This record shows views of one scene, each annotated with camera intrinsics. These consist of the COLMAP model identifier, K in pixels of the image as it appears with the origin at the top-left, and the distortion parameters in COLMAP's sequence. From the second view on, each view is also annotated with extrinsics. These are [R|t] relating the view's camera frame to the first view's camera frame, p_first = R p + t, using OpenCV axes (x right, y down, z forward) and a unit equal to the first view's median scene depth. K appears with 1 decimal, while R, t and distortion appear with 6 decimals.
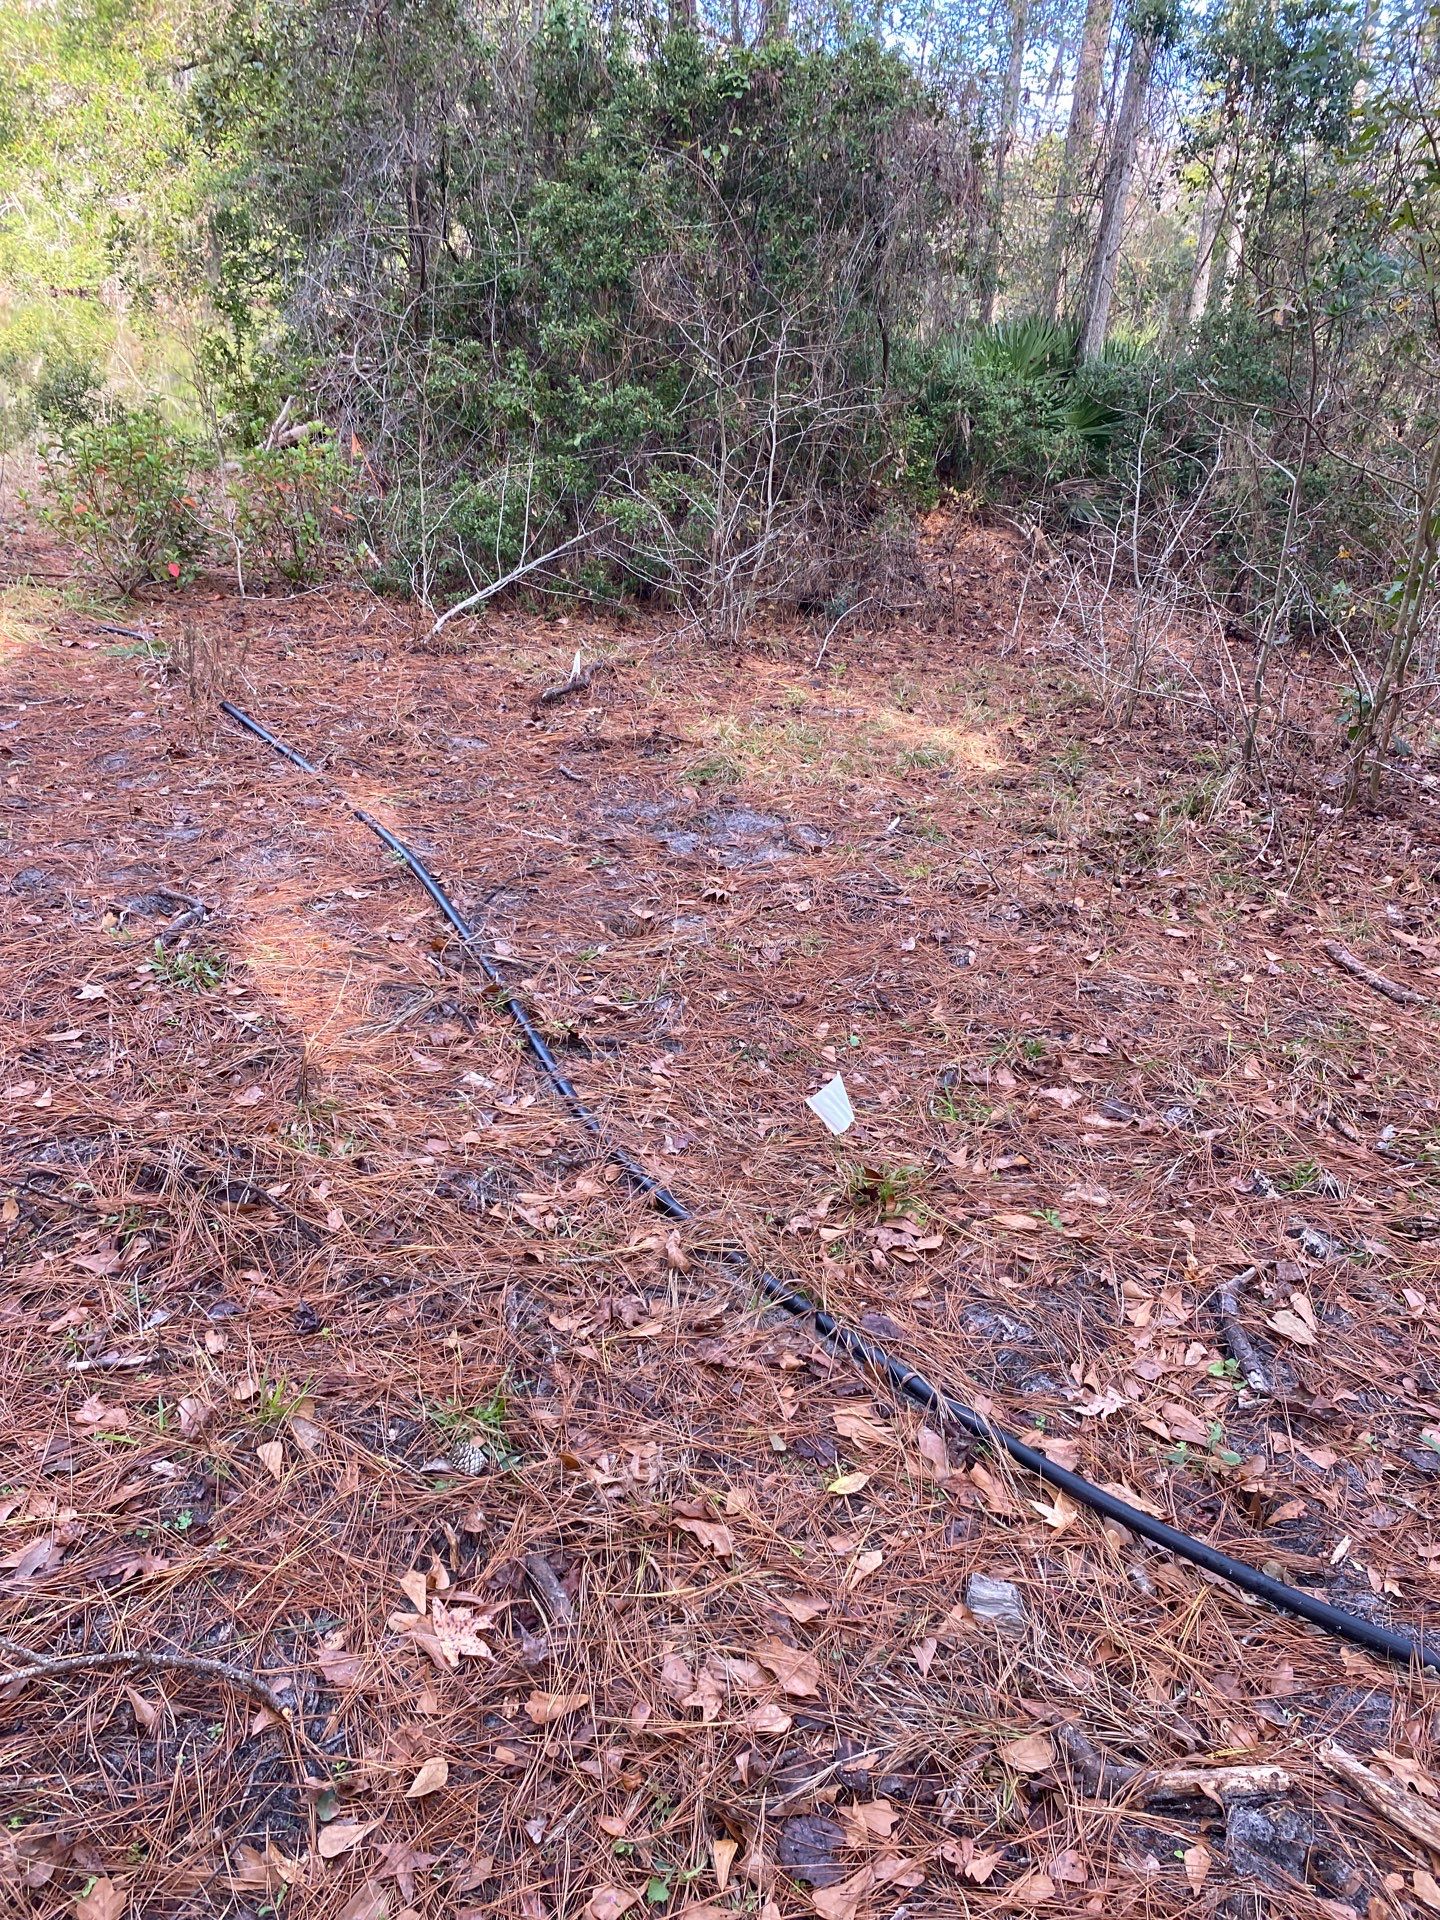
lens RADIAL K [[1401.7, 0, 713.9], [0, 1401.7, 962.3], [0, 0, 1]] dist [-0.000628, -0.002417]
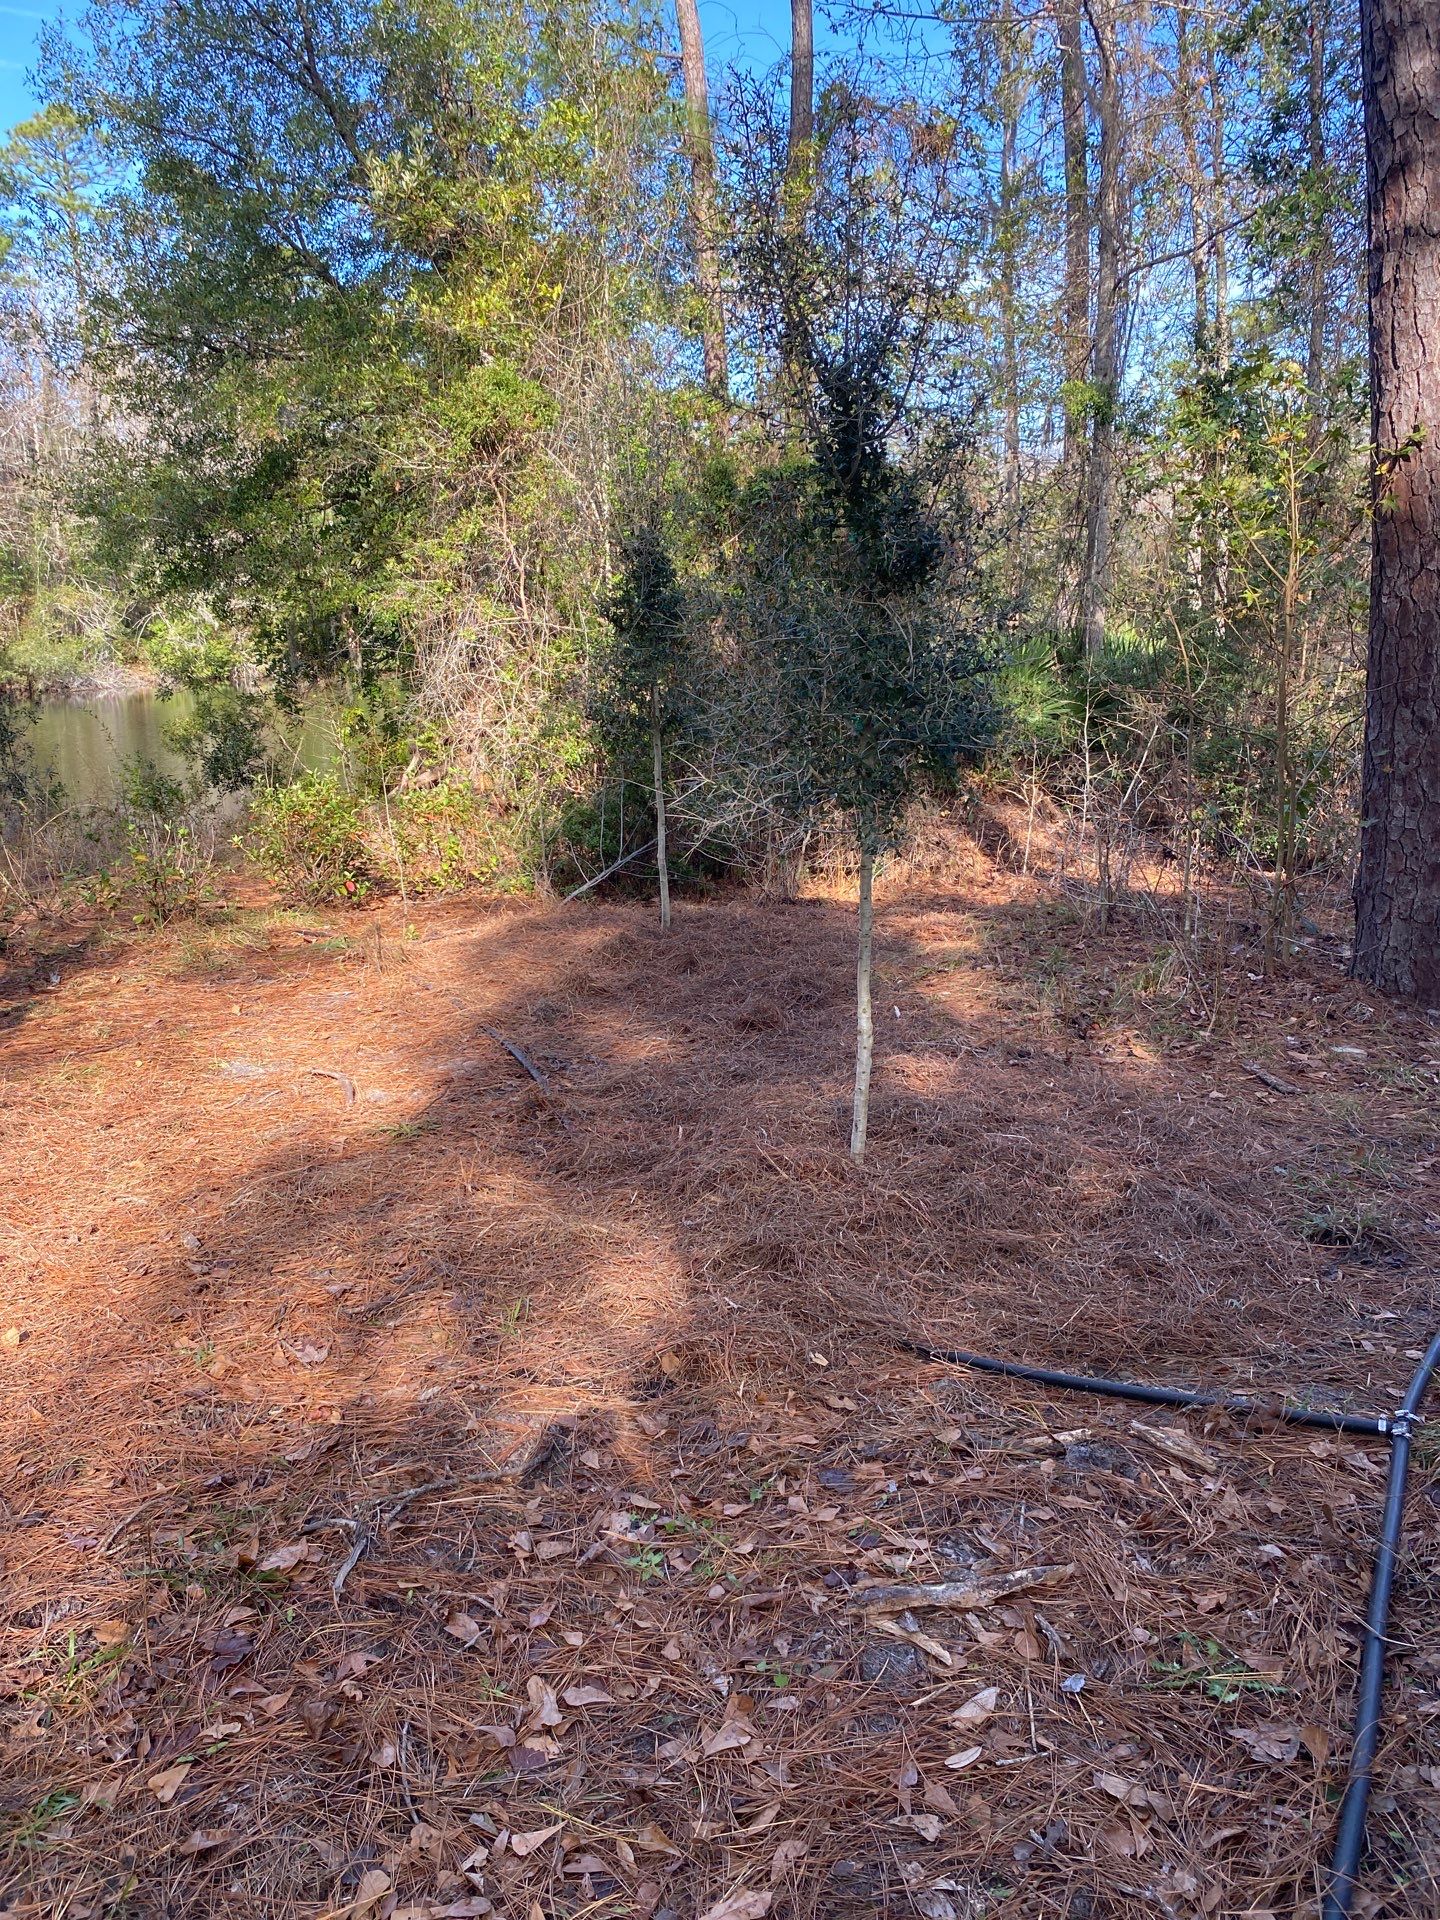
lens RADIAL K [[1418.8, 0, 709.0], [0, 1418.8, 940.1], [0, 0, 1]] dist [0.003649, -0.007170]
pose [[0.994468, -0.082522, -0.064994, 0.028315], [0.065867, 0.971867, -0.226133, 0.124075], [0.081826, 0.220601, 0.971926, -0.329323]]
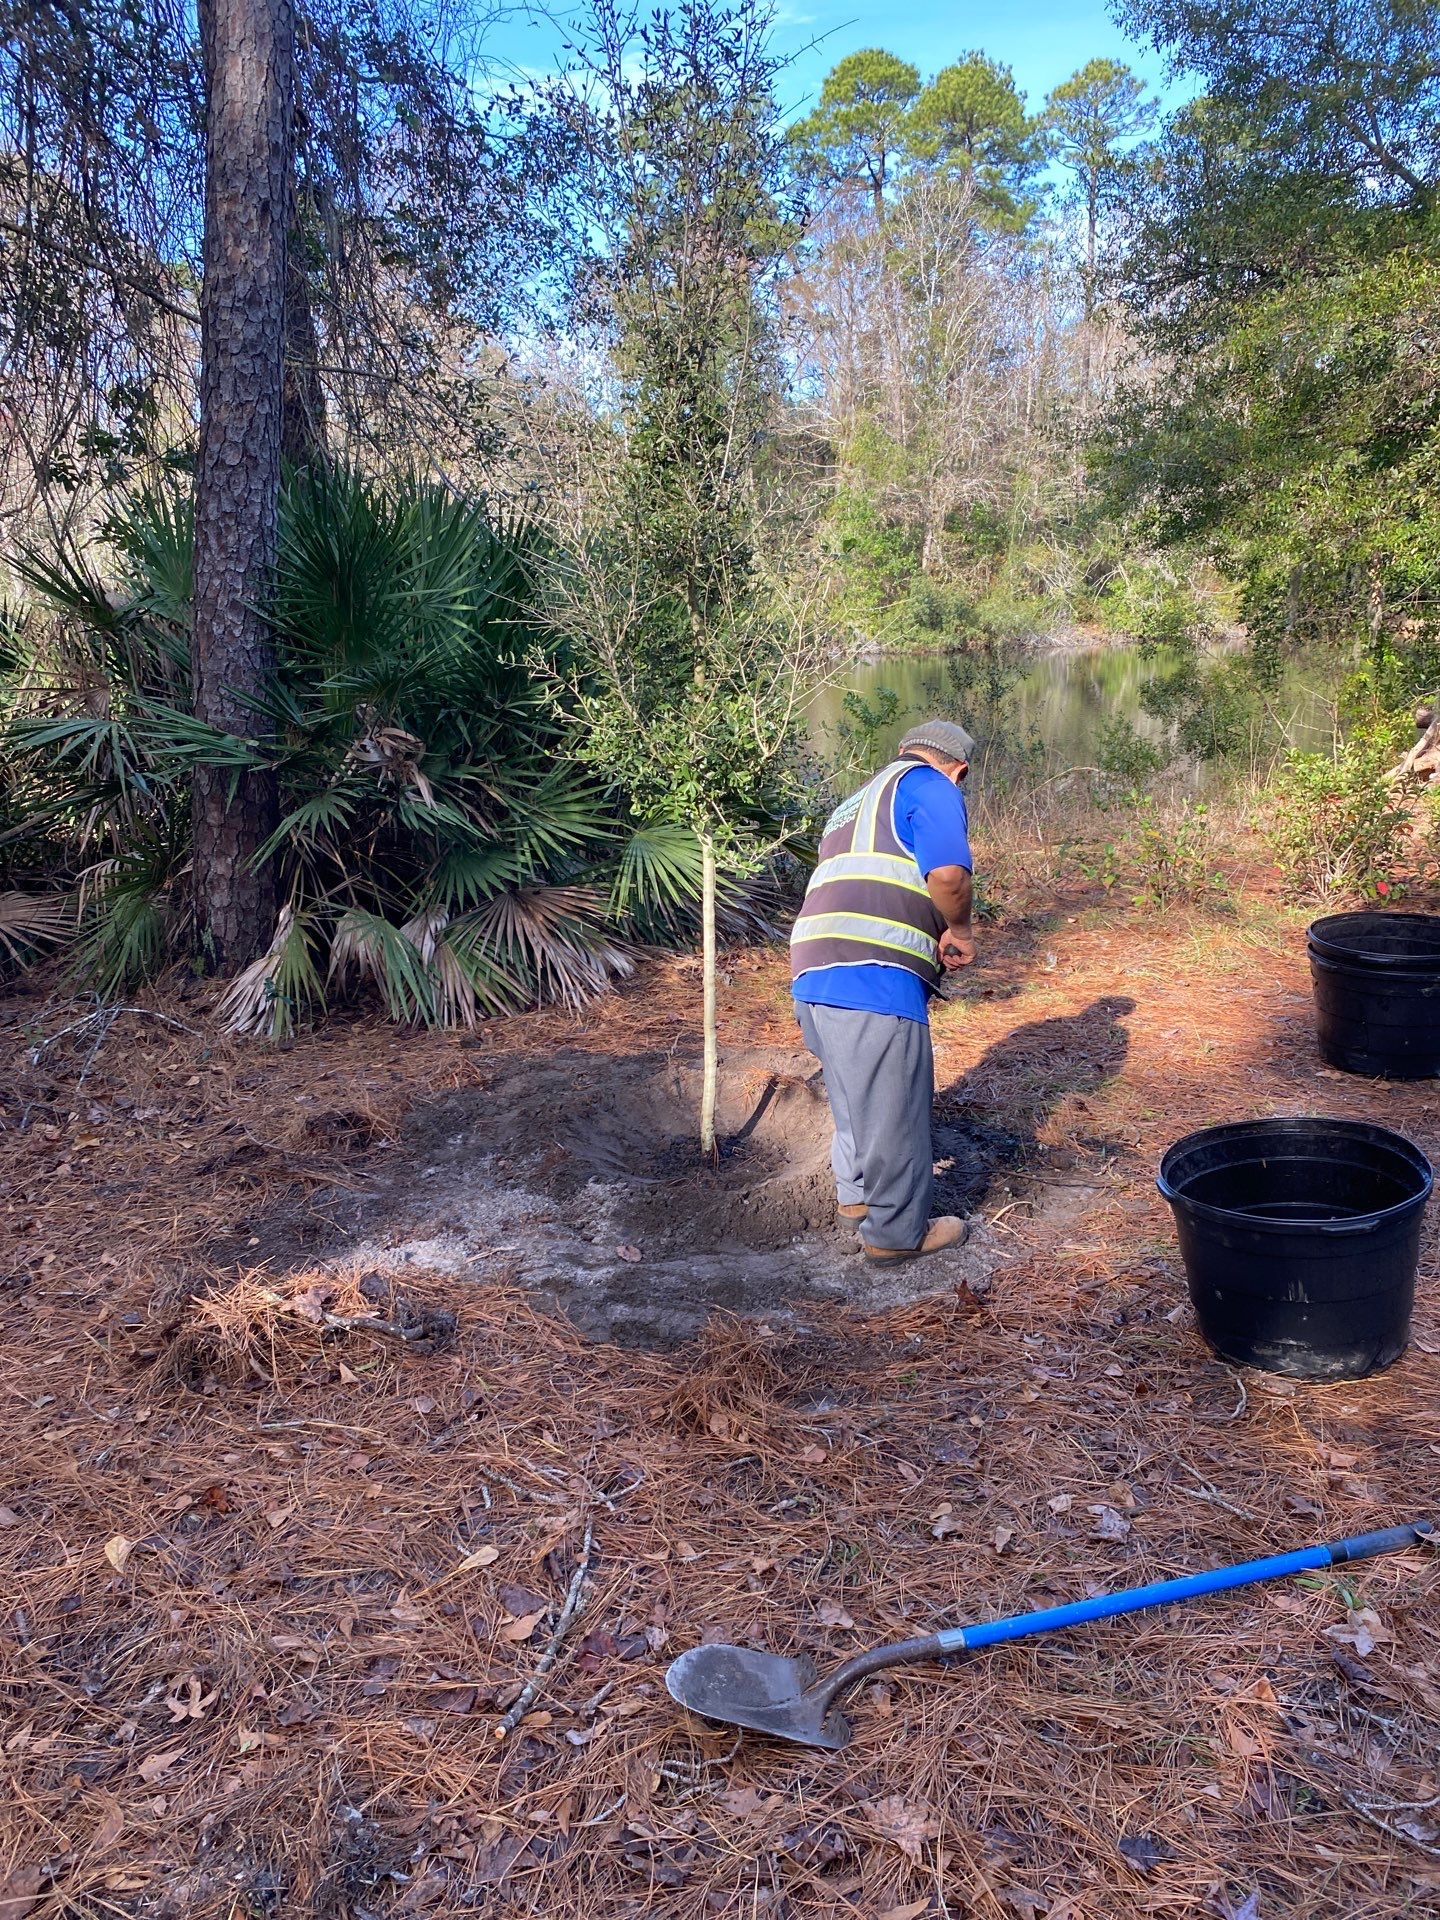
lens RADIAL K [[1423.0, 0, 711.5], [0, 1423.0, 956.9], [0, 0, 1]] dist [0.009909, -0.002934]
pose [[0.782985, 0.065186, -0.618616, -0.179741], [-0.198705, 0.968600, -0.149437, 0.044392], [0.589450, 0.239929, 0.771351, -0.171468]]
